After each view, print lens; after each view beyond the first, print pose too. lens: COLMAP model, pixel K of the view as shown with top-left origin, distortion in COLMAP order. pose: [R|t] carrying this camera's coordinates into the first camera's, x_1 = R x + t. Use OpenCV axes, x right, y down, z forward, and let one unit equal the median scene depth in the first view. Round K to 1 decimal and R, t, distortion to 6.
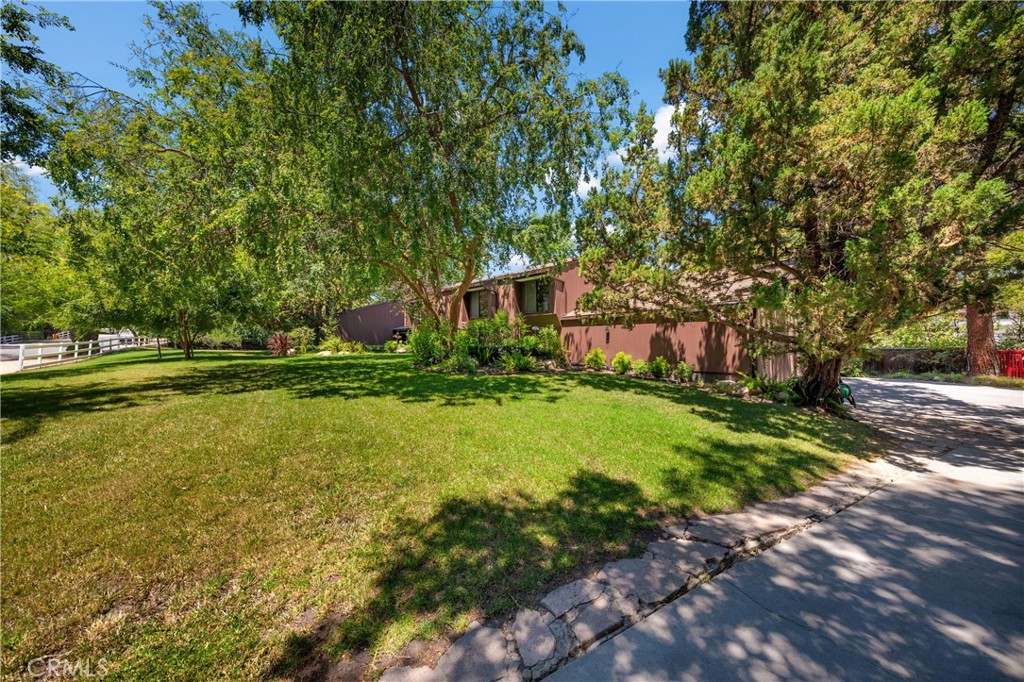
lens RADIAL K [[347.1, 0, 512.0], [0, 347.1, 341.0], [0, 0, 1]] dist [-0.000302, 0.000004]
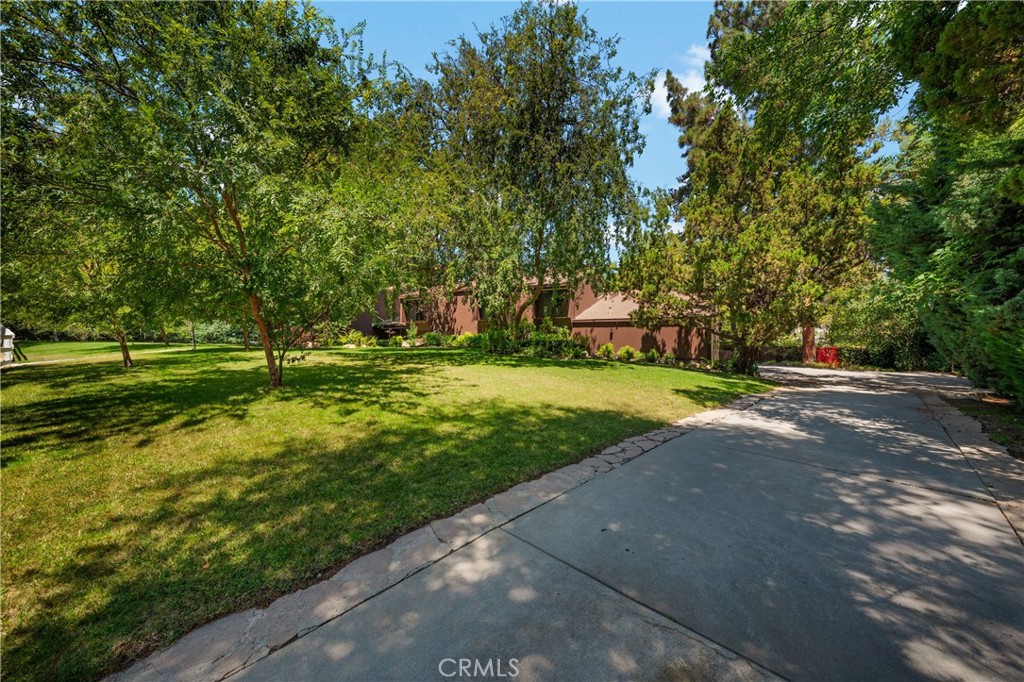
lens RADIAL K [[361.0, 0, 512.0], [0, 361.0, 341.0], [0, 0, 1]] dist [-0.000652, 0.000175]
pose [[0.968232, 0.013979, 0.249661, -0.563766], [-0.015237, 0.999879, 0.003110, 0.015359], [-0.249588, -0.006815, 0.968328, -0.392219]]
